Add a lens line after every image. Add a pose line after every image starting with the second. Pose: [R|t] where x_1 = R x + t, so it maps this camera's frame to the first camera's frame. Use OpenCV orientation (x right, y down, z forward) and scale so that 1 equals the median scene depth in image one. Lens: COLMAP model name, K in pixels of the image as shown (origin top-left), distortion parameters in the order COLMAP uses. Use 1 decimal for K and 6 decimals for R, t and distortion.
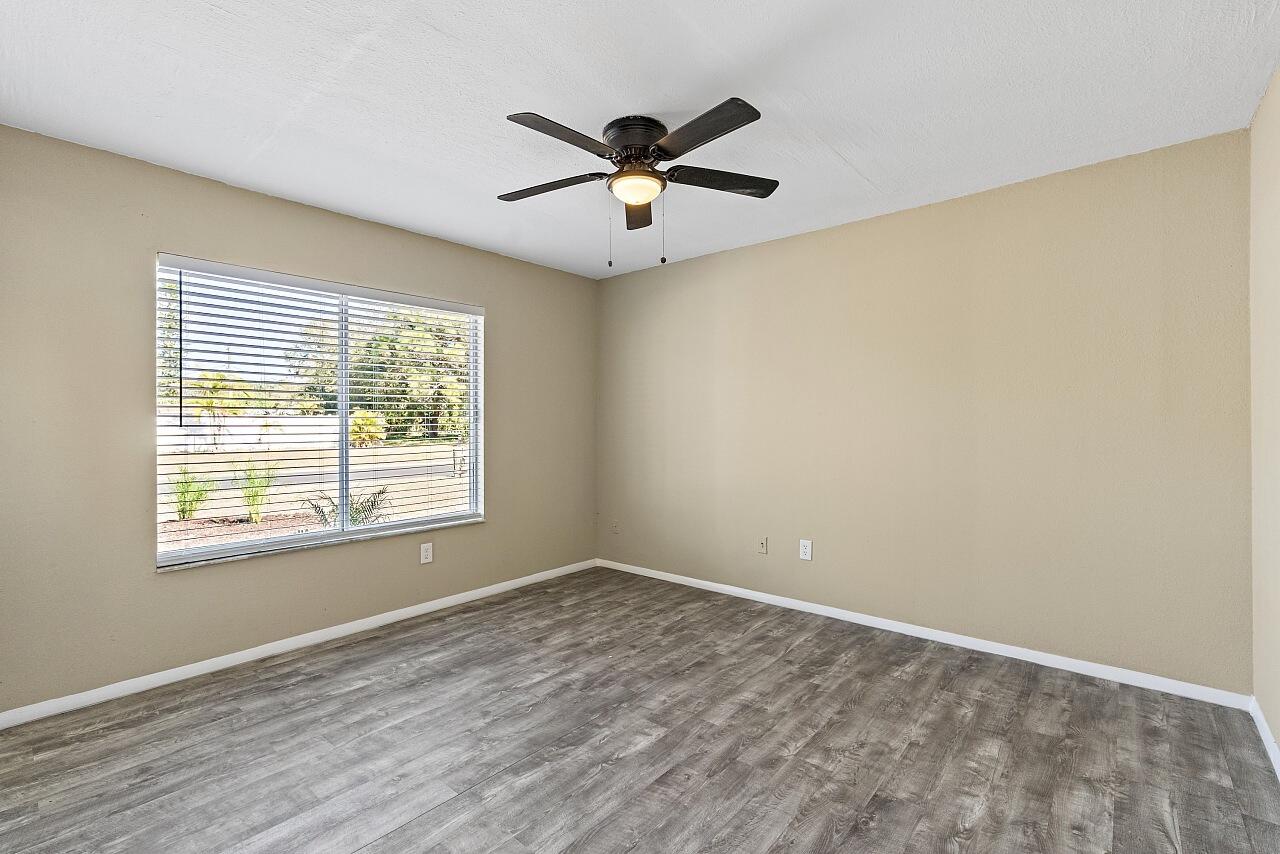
lens RADIAL K [[571.2, 0, 645.6], [0, 571.2, 421.1], [0, 0, 1]] dist [-0.008048, 0.001939]
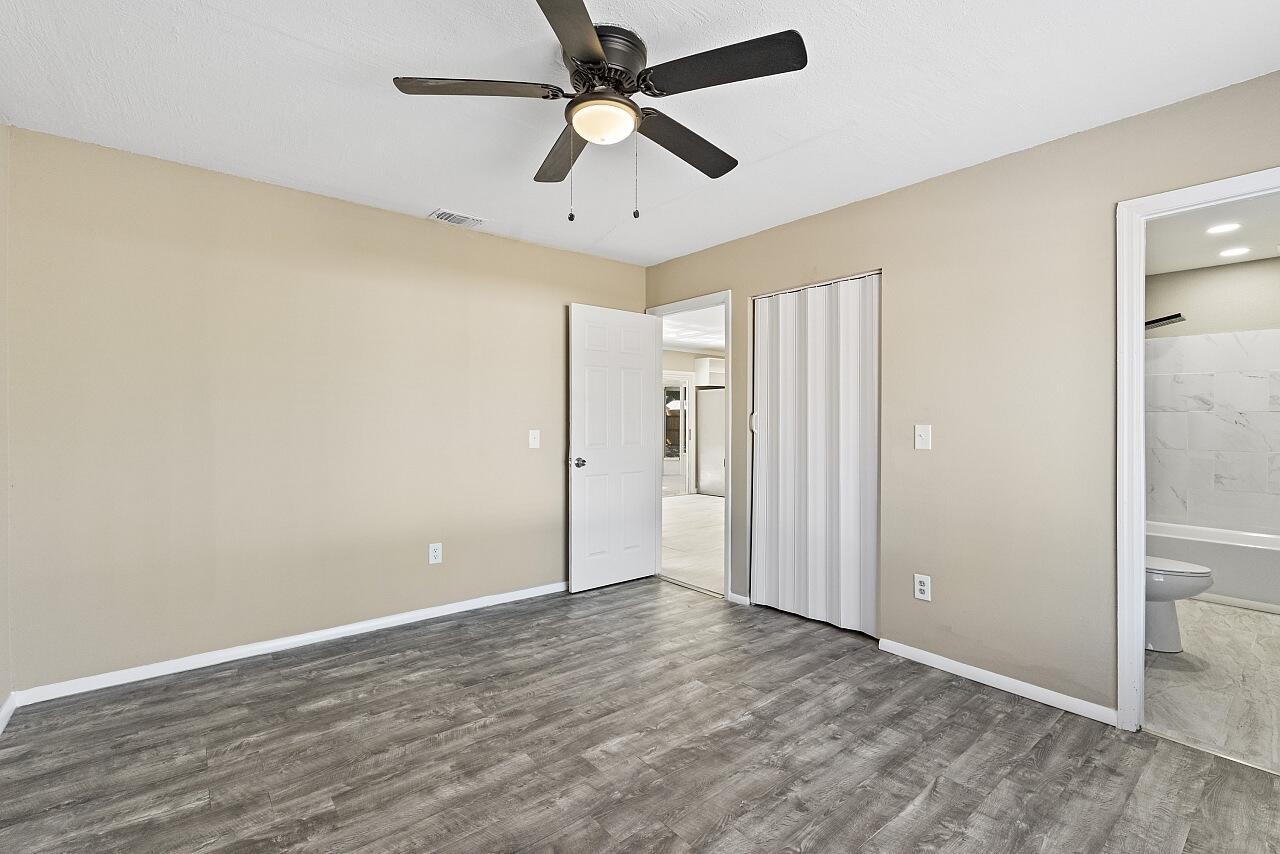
lens RADIAL K [[571.2, 0, 638.8], [0, 571.2, 421.5], [0, 0, 1]] dist [-0.008048, 0.001939]
pose [[-0.983505, -0.000029, 0.180883, -0.201650], [-0.000616, 0.999995, -0.003191, 0.006079], [-0.180882, -0.003250, -0.983499, 1.736675]]
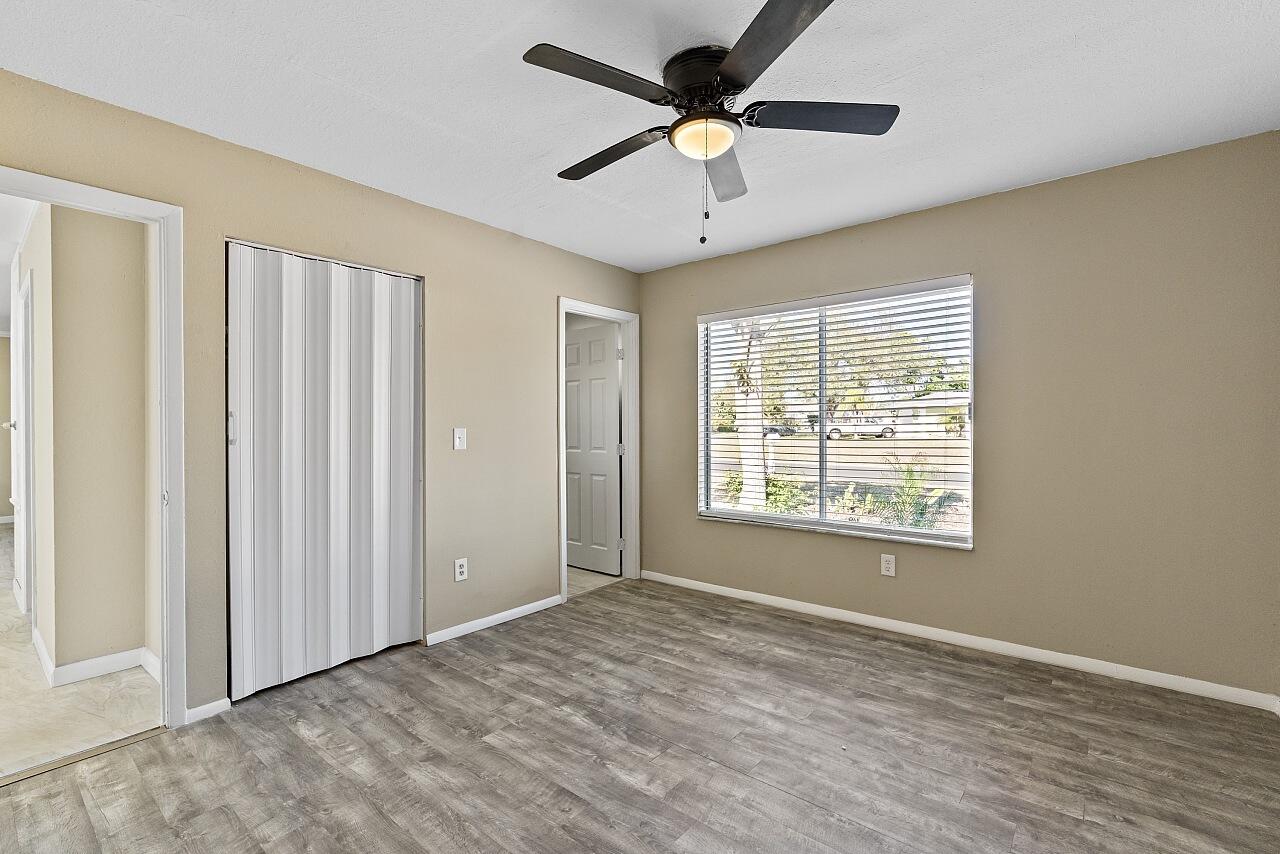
lens RADIAL K [[571.2, 0, 637.3], [0, 571.2, 431.9], [0, 0, 1]] dist [-0.008048, 0.001939]
pose [[0.008622, 0.015513, -0.999842, 0.785237], [0.008707, 0.999841, 0.015588, -0.000761], [0.999925, -0.008840, 0.008486, 0.885774]]
